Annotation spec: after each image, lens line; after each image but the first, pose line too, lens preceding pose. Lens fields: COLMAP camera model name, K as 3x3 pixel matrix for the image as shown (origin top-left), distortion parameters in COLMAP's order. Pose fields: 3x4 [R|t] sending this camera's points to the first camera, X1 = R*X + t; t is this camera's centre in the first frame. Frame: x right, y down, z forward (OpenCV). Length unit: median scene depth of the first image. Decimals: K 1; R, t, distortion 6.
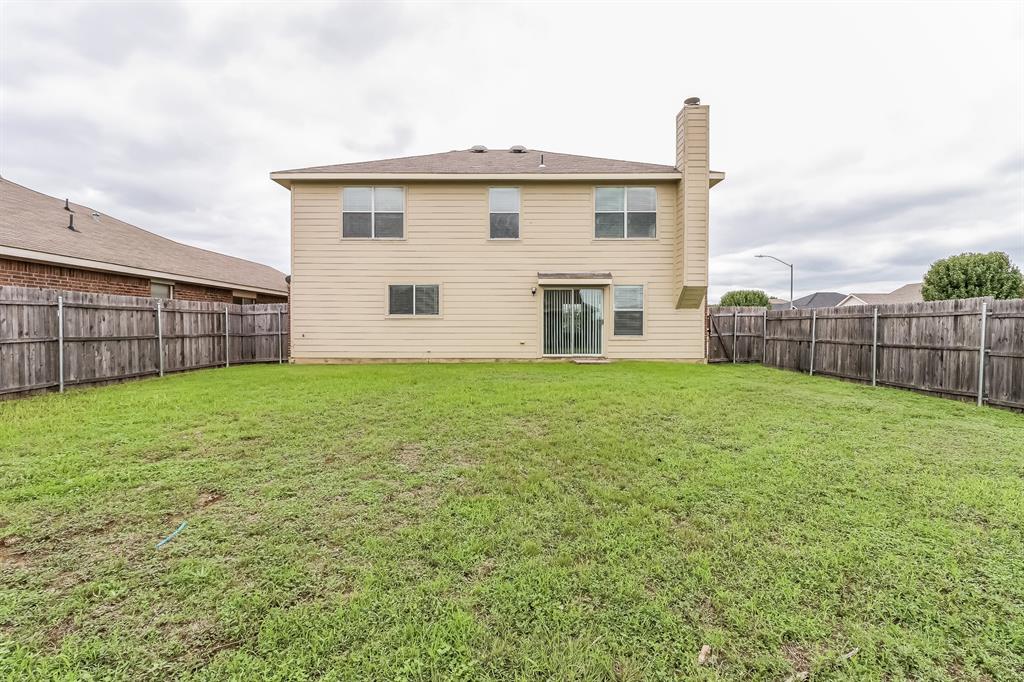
lens RADIAL K [[479.3, 0, 510.5], [0, 479.3, 342.4], [0, 0, 1]] dist [0.000341, -0.000387]
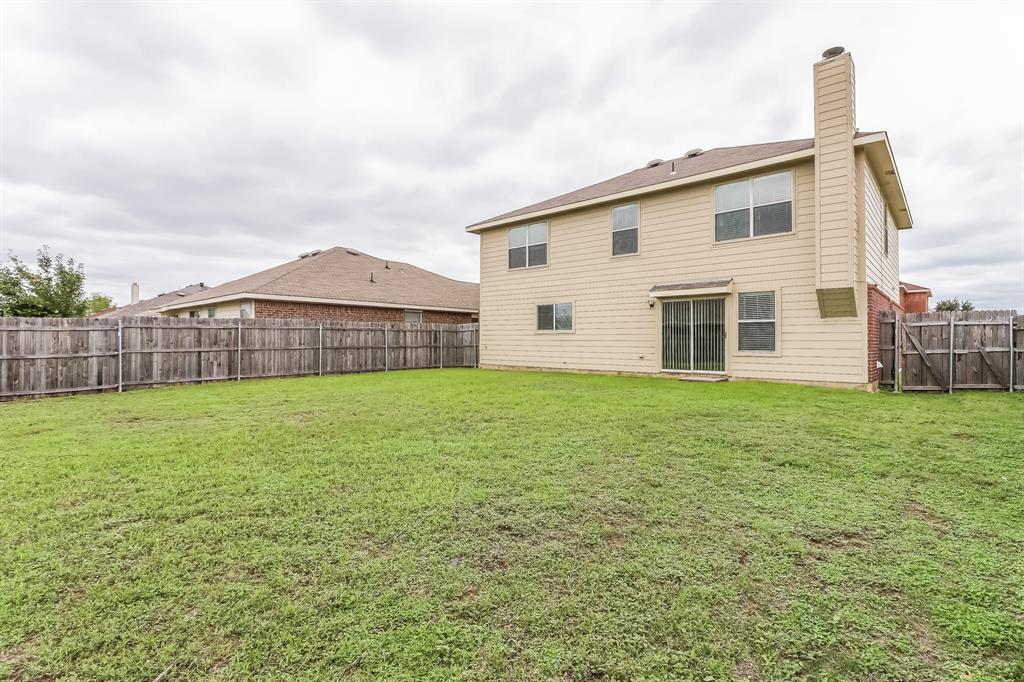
lens RADIAL K [[479.3, 0, 510.5], [0, 479.3, 342.4], [0, 0, 1]] dist [0.000341, -0.000387]
pose [[0.742624, 0.003816, -0.669698, 0.493383], [-0.021769, 0.999593, -0.018443, -0.004672], [0.669355, 0.028274, 0.742405, 0.080769]]
